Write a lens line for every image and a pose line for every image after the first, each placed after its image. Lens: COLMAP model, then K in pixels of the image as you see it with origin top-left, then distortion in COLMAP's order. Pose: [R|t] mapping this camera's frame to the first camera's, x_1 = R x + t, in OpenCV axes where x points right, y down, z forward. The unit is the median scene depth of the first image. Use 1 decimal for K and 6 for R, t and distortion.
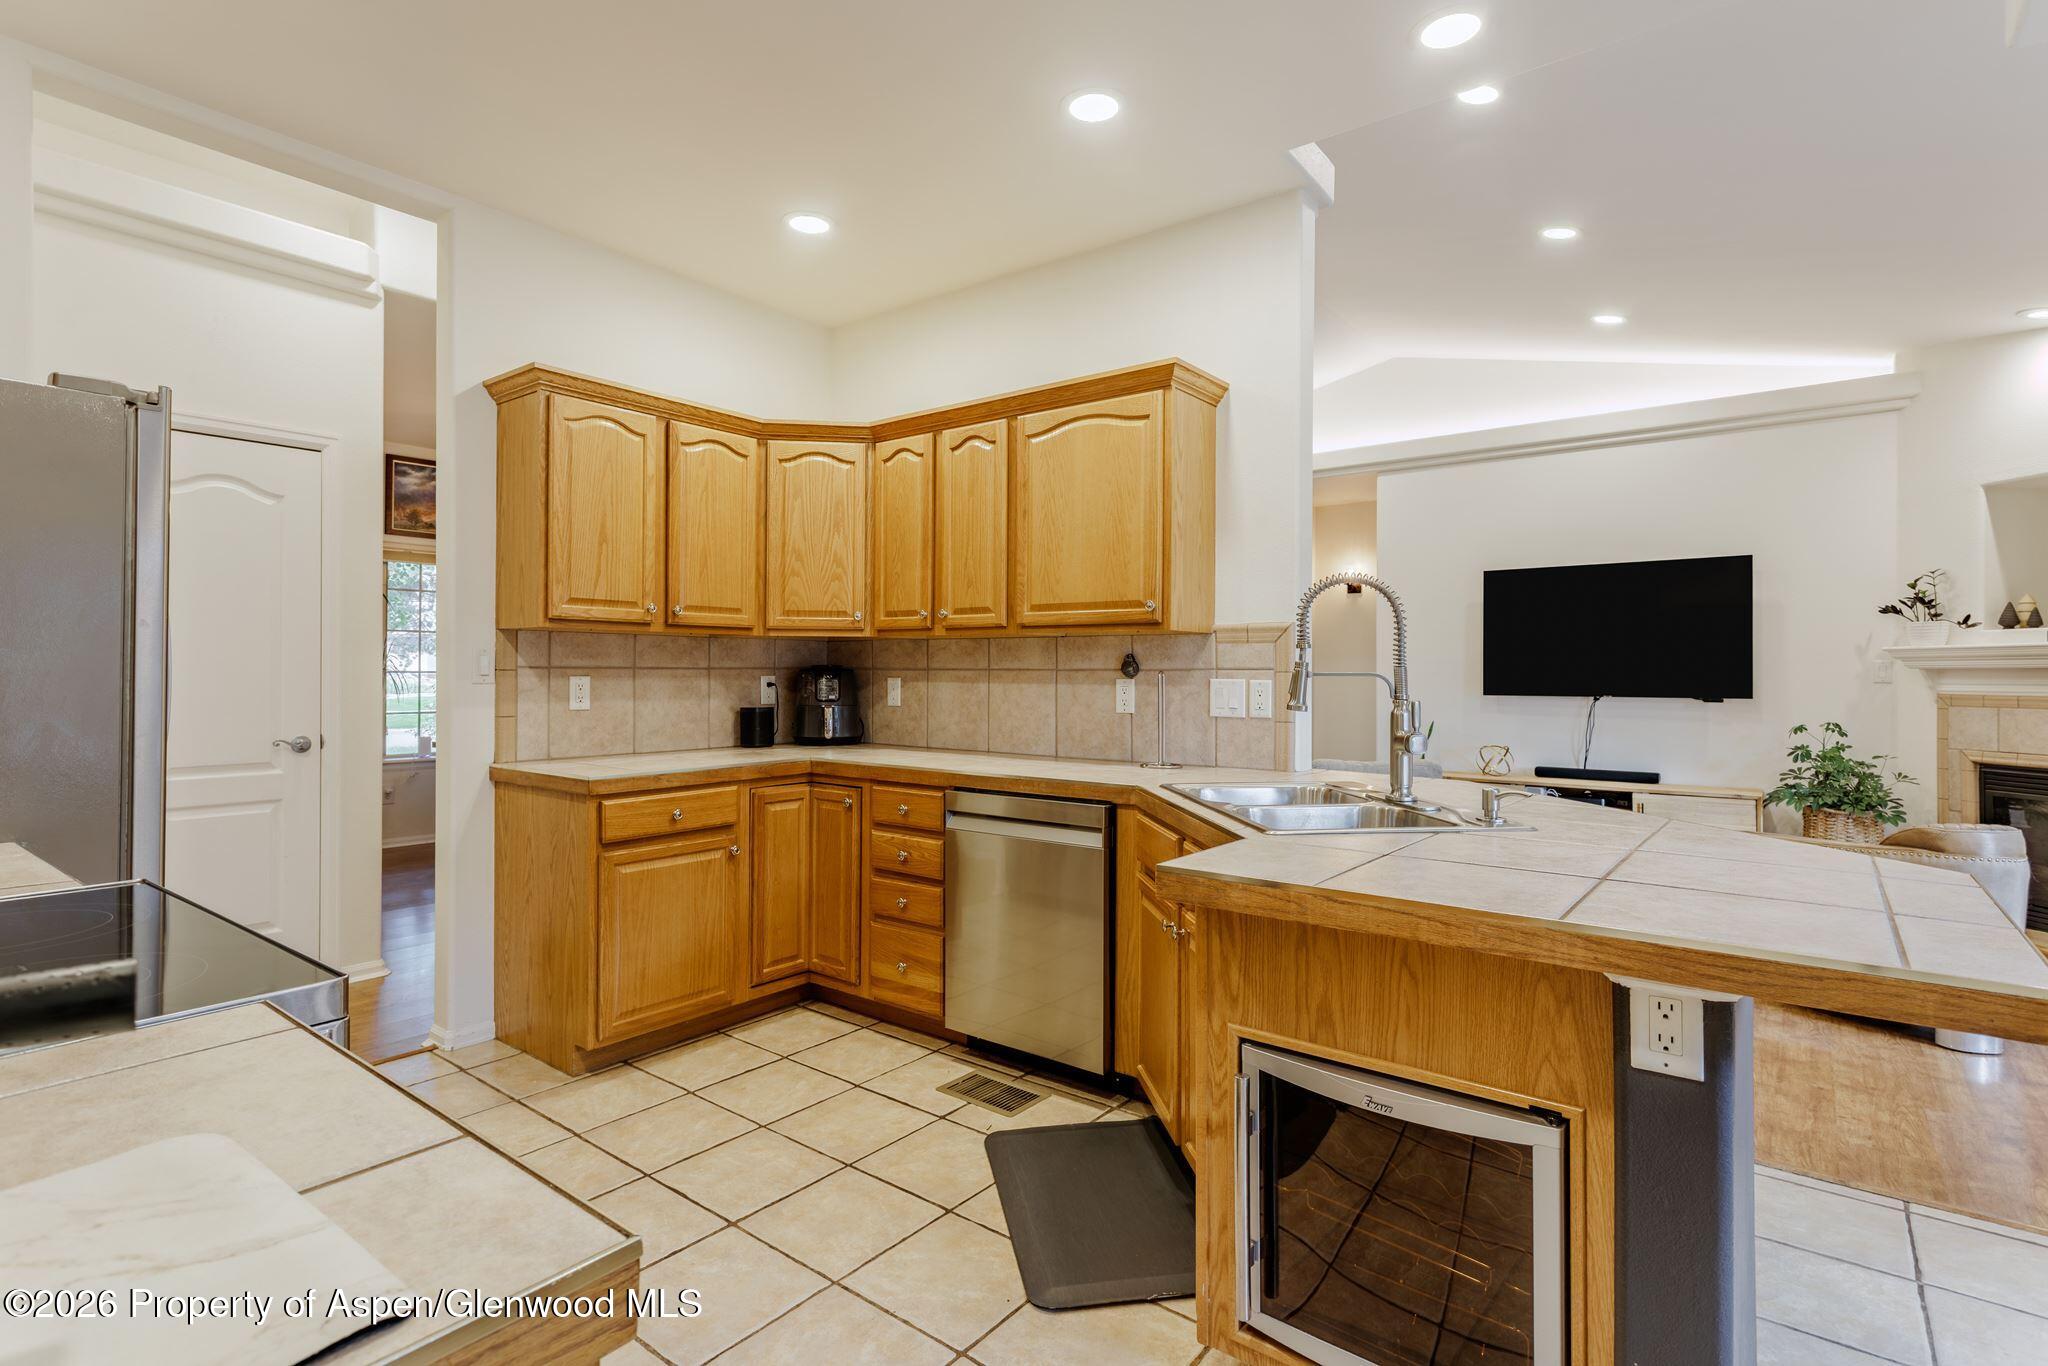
lens RADIAL K [[1000.9, 0, 1014.8], [0, 1000.9, 668.3], [0, 0, 1]] dist [0.001975, 0.001251]
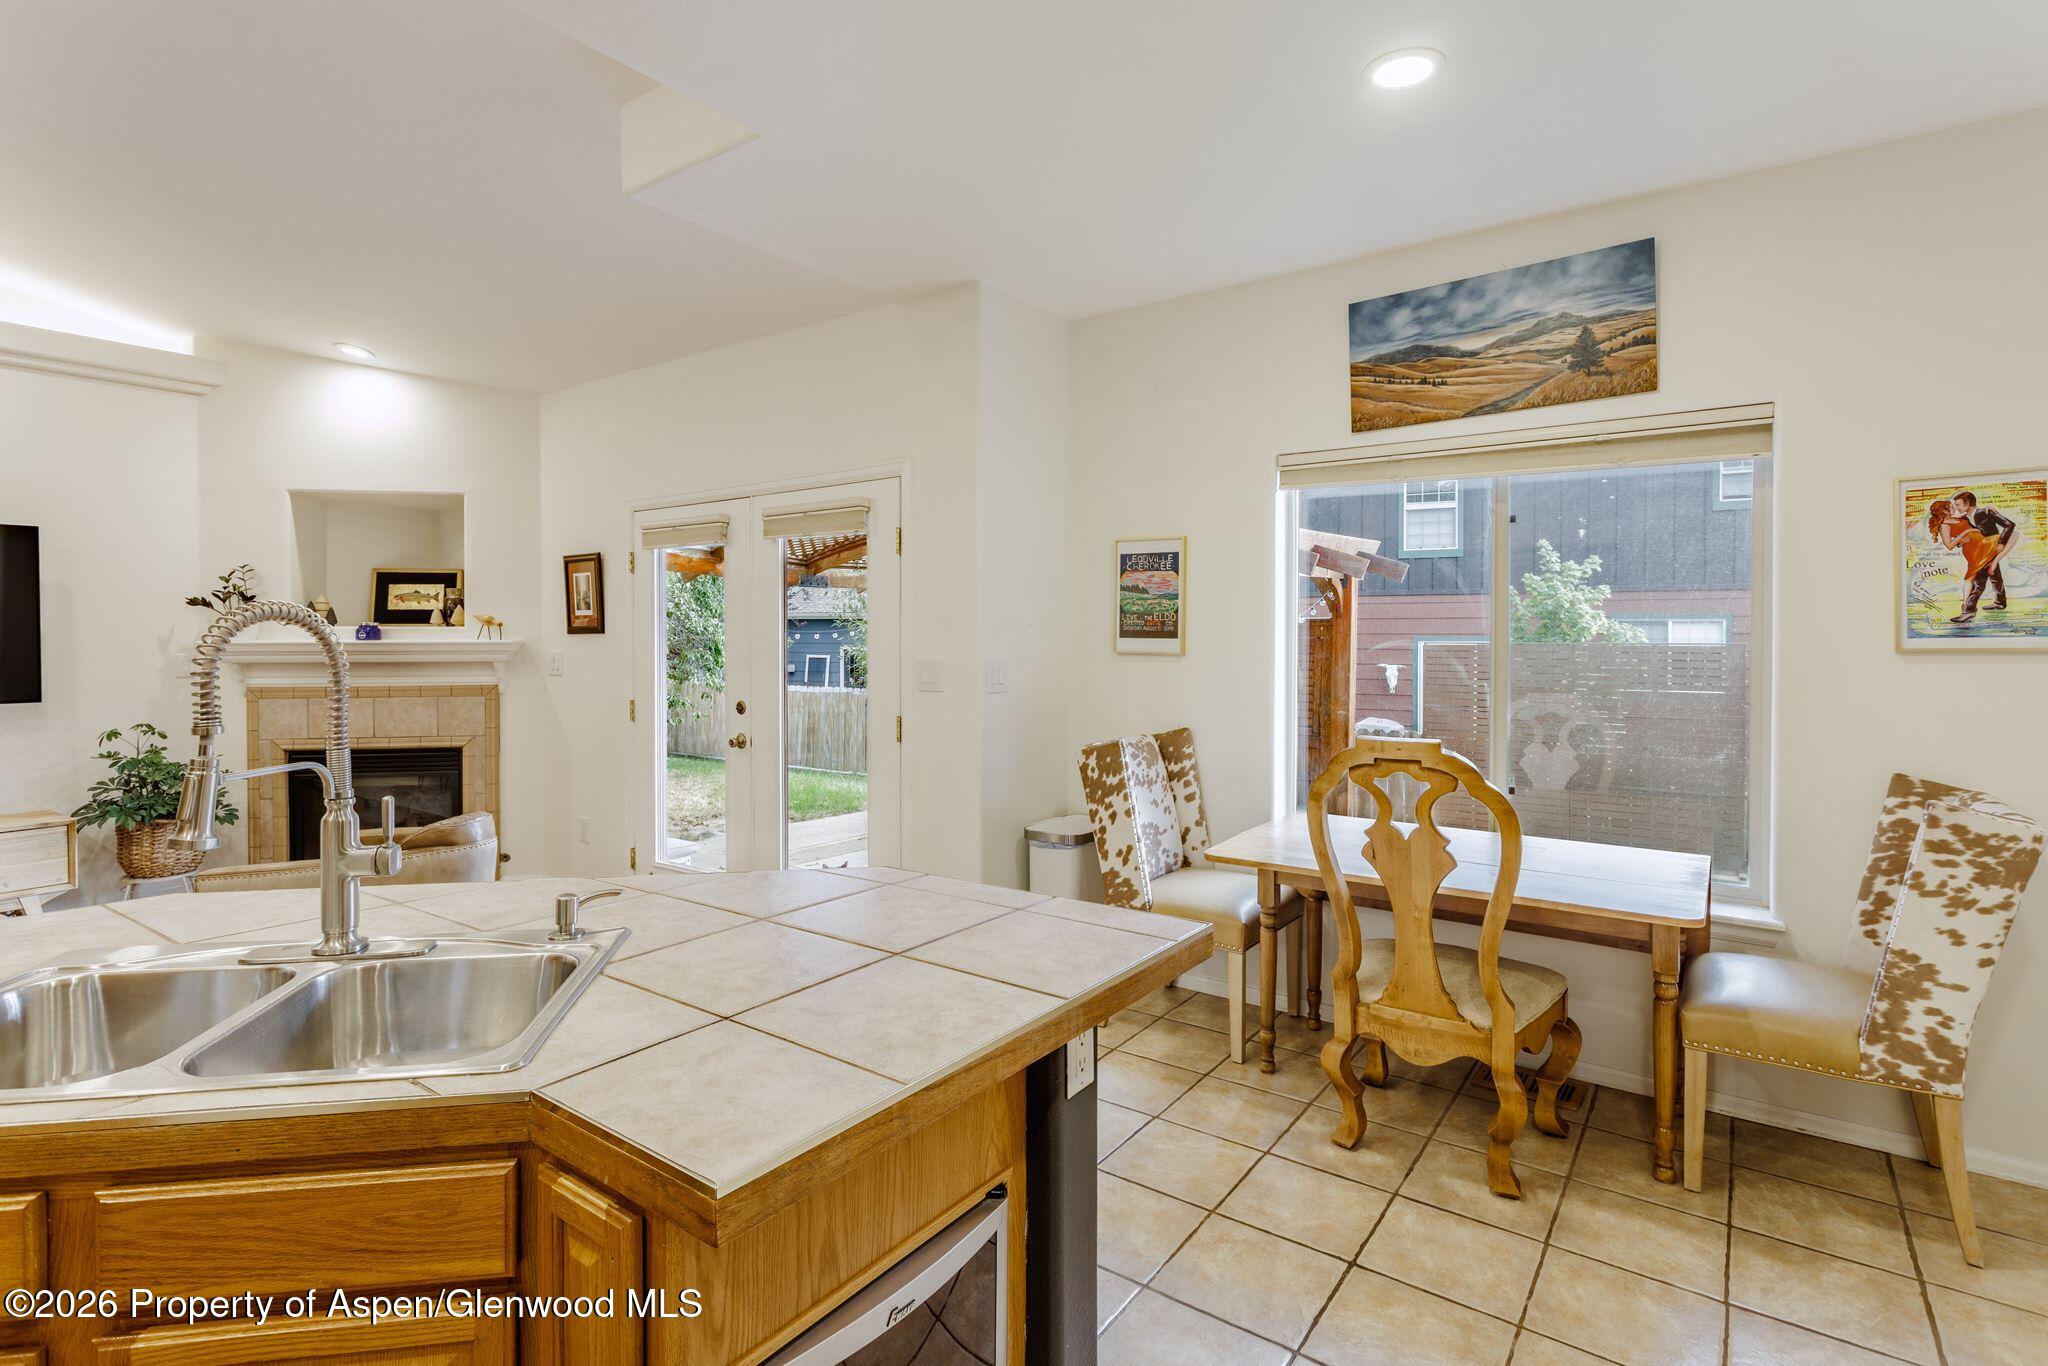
lens RADIAL K [[997.6, 0, 1017.3], [0, 997.6, 650.6], [0, 0, 1]] dist [-0.000911, 0.004571]
pose [[-0.043001, -0.019421, 0.998886, -0.182631], [-0.005585, 0.999800, 0.019199, -0.051090], [-0.999059, -0.004753, -0.043100, 0.375128]]
